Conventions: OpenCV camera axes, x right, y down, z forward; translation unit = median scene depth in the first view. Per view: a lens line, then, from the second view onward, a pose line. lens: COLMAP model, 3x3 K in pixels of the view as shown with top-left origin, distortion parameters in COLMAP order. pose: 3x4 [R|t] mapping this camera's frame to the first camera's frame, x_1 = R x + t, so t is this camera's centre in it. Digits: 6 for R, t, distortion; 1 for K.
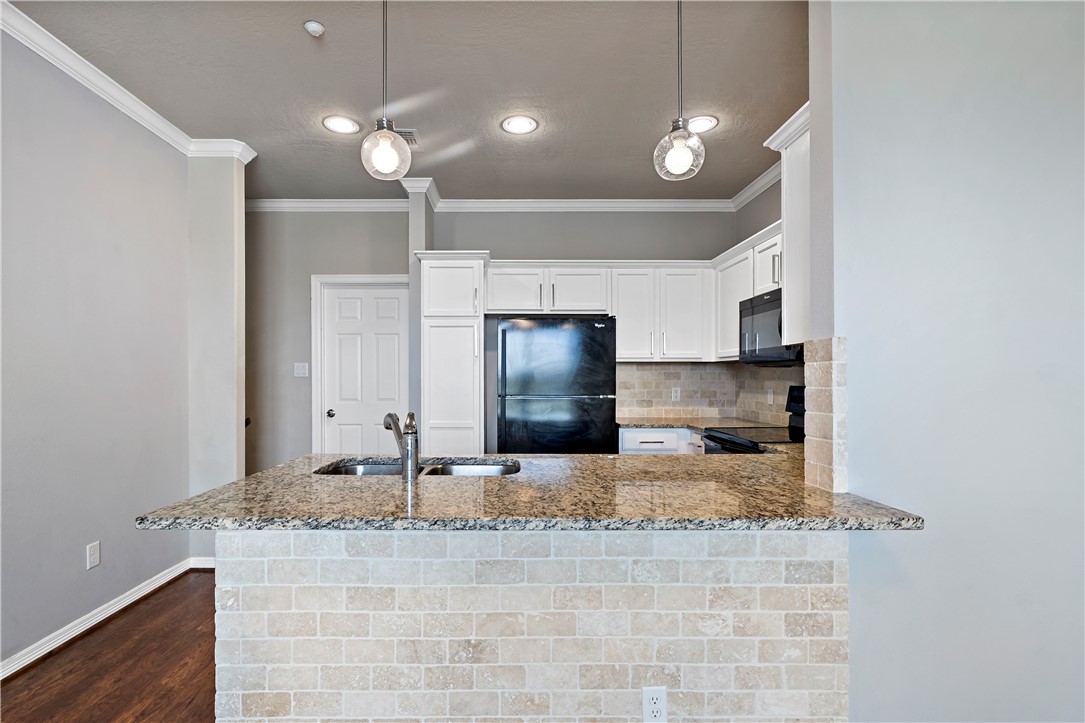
lens RADIAL K [[506.0, 0, 516.3], [0, 506.0, 380.0], [0, 0, 1]] dist [-0.002906, 0.000344]
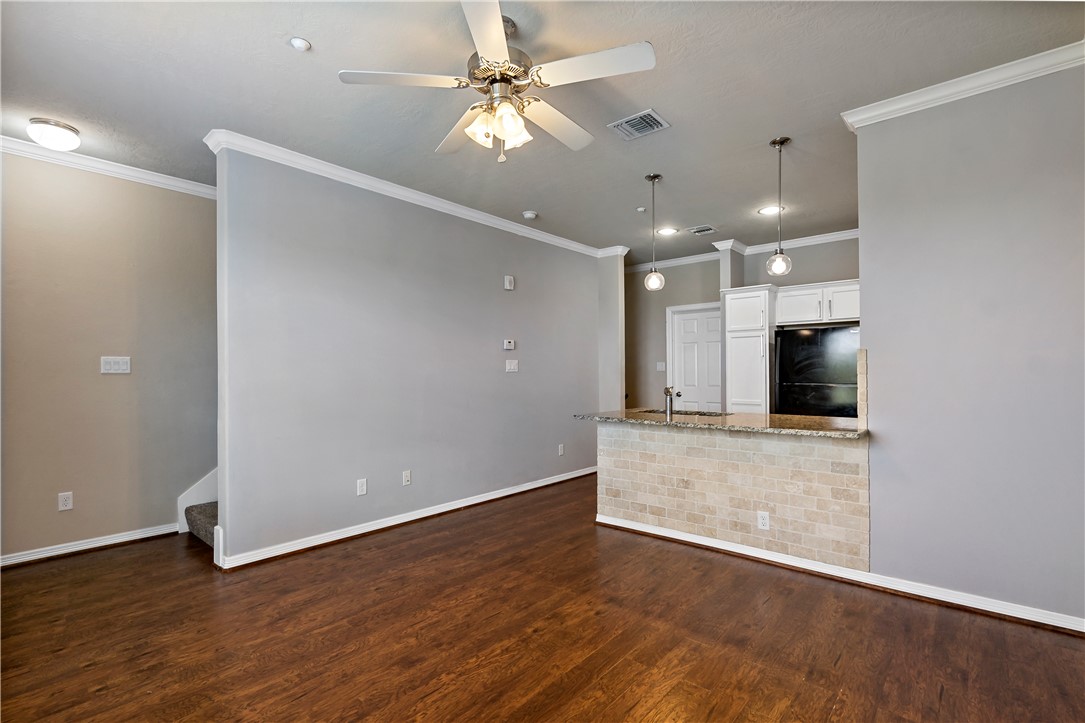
lens RADIAL K [[506.0, 0, 545.2], [0, 506.0, 366.9], [0, 0, 1]] dist [-0.002906, 0.000344]
pose [[0.753169, -0.011940, -0.657719, 0.976499], [0.001792, 0.999869, -0.016099, 0.013845], [0.657825, 0.010947, 0.753091, -1.230766]]
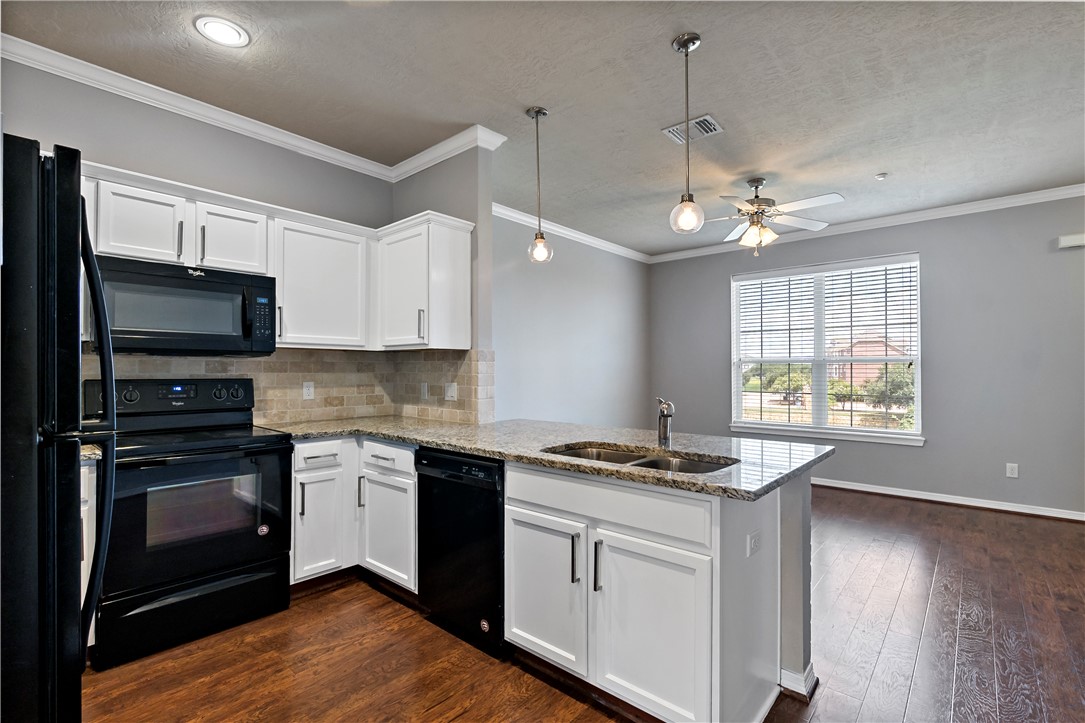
lens RADIAL K [[506.0, 0, 539.1], [0, 506.0, 370.0], [0, 0, 1]] dist [-0.002906, 0.000344]
pose [[-0.740464, -0.001062, 0.672095, -0.946285], [0.002302, 0.999989, 0.004116, -0.009184], [-0.672092, 0.004595, -0.740454, 2.396460]]
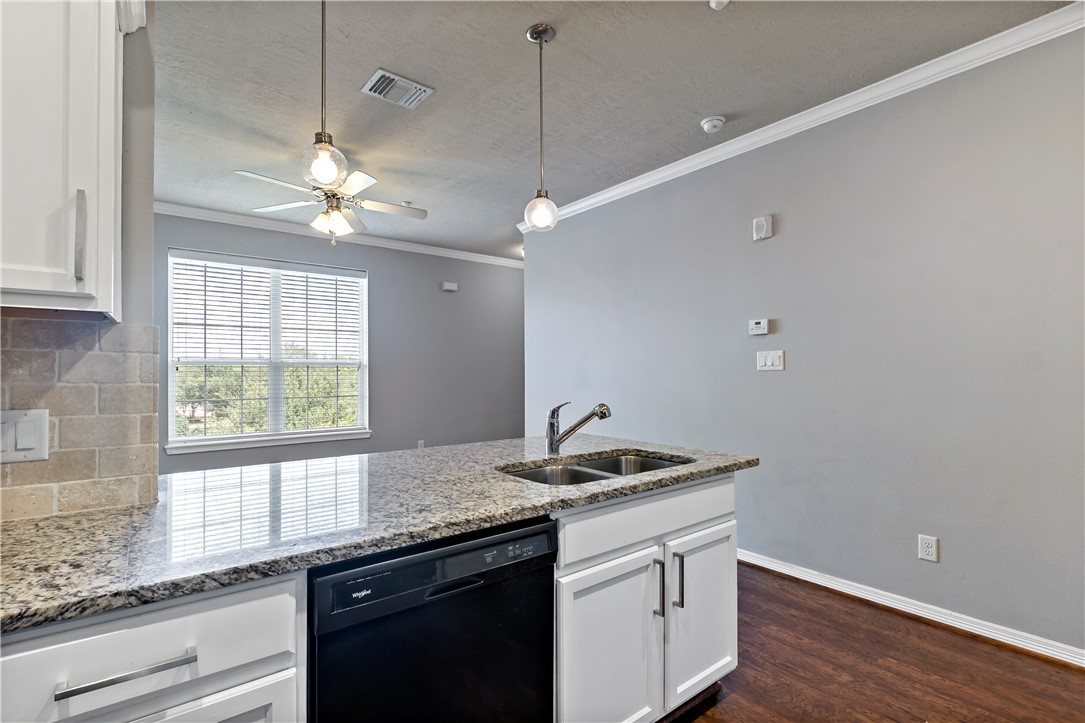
lens RADIAL K [[506.0, 0, 534.7], [0, 506.0, 363.9], [0, 0, 1]] dist [-0.002906, 0.000344]
pose [[-0.794019, -0.006847, -0.607854, 0.643871], [0.000536, 0.999928, -0.011963, -0.007304], [0.607892, -0.009824, -0.793959, 2.123744]]
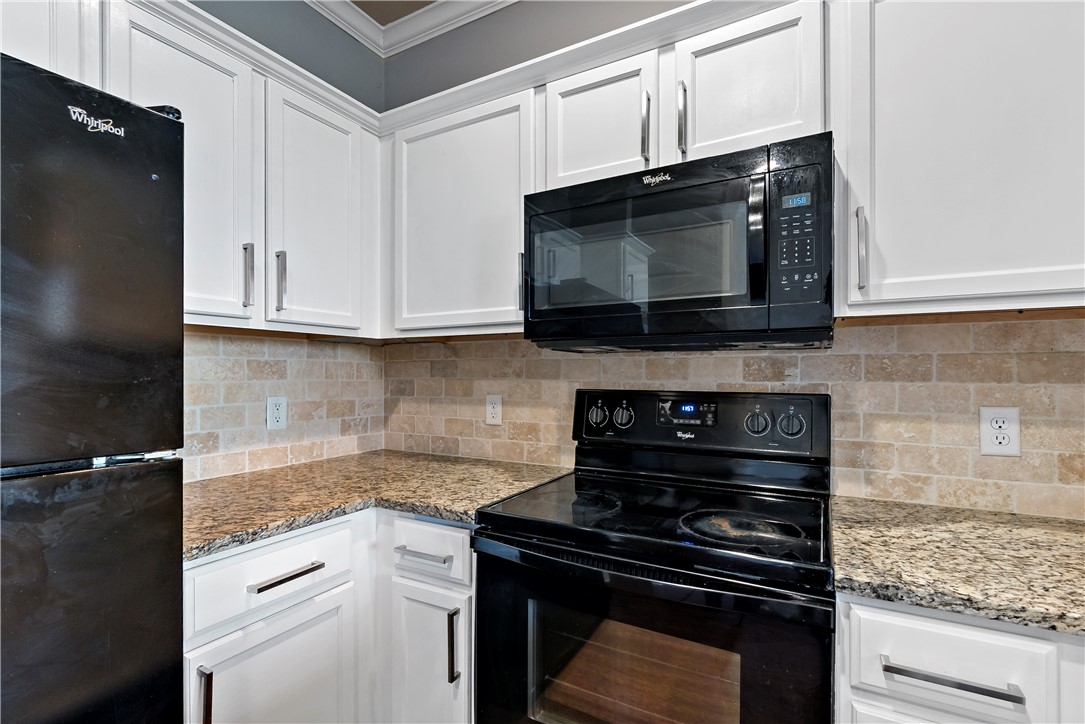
lens RADIAL K [[506.0, 0, 534.6], [0, 506.0, 372.7], [0, 0, 1]] dist [-0.002906, 0.000344]
pose [[0.499968, 0.001990, 0.866041, 0.167923], [0.004966, 0.999974, -0.005164, -0.005825], [-0.866029, 0.006883, 0.499946, 1.701175]]
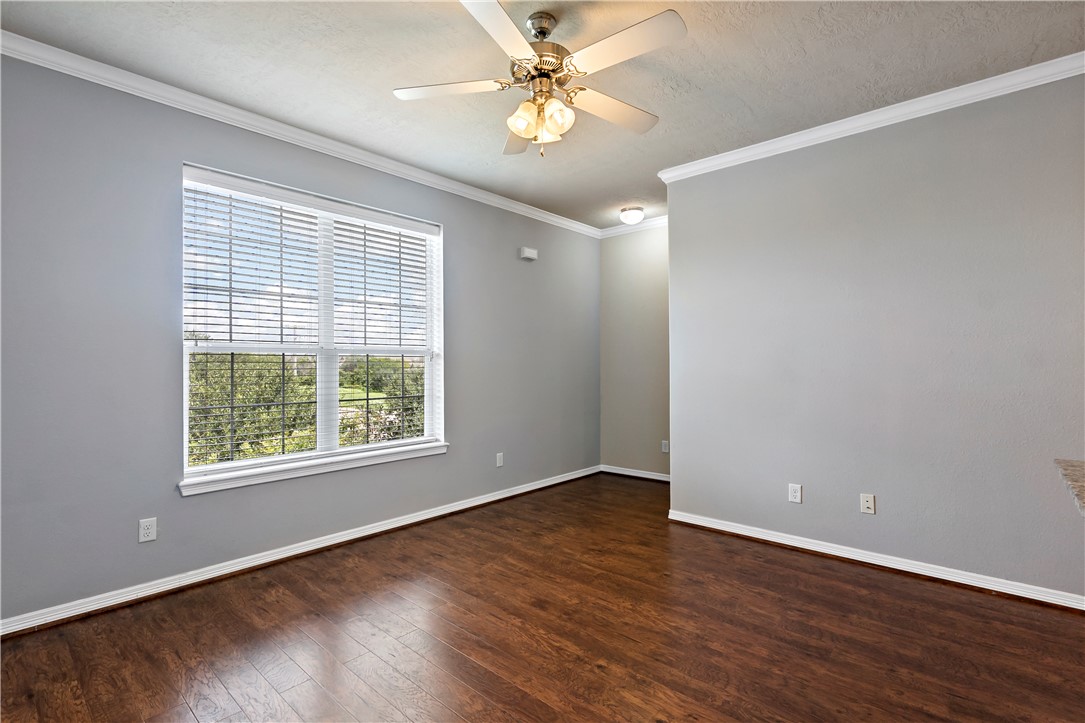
lens RADIAL K [[506.0, 0, 533.3], [0, 506.0, 364.5], [0, 0, 1]] dist [-0.002906, 0.000344]
pose [[-0.679112, 0.001596, -0.734033, 1.017384], [-0.002409, 0.999987, 0.004403, -0.000422], [0.734030, 0.004759, -0.679100, 0.692966]]
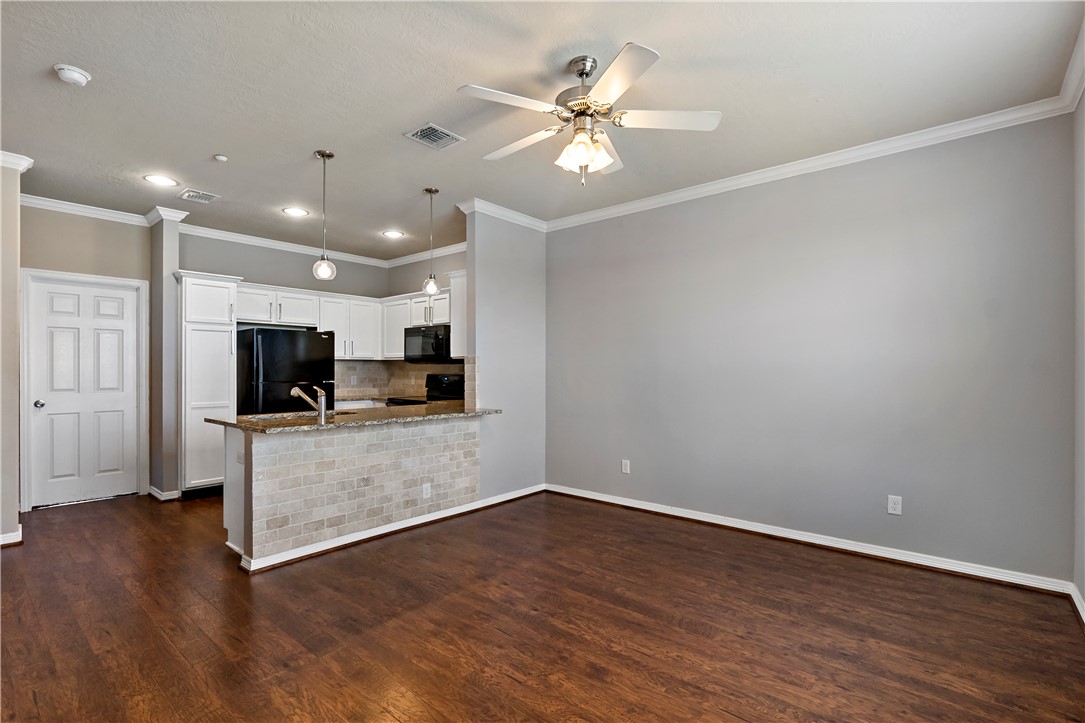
lens RADIAL K [[506.0, 0, 532.4], [0, 506.0, 370.1], [0, 0, 1]] dist [-0.002906, 0.000344]
pose [[0.660558, 0.000322, 0.750775, -1.344653], [0.002186, 0.999995, -0.002352, 0.004394], [-0.750772, 0.003195, 0.660553, -1.180812]]
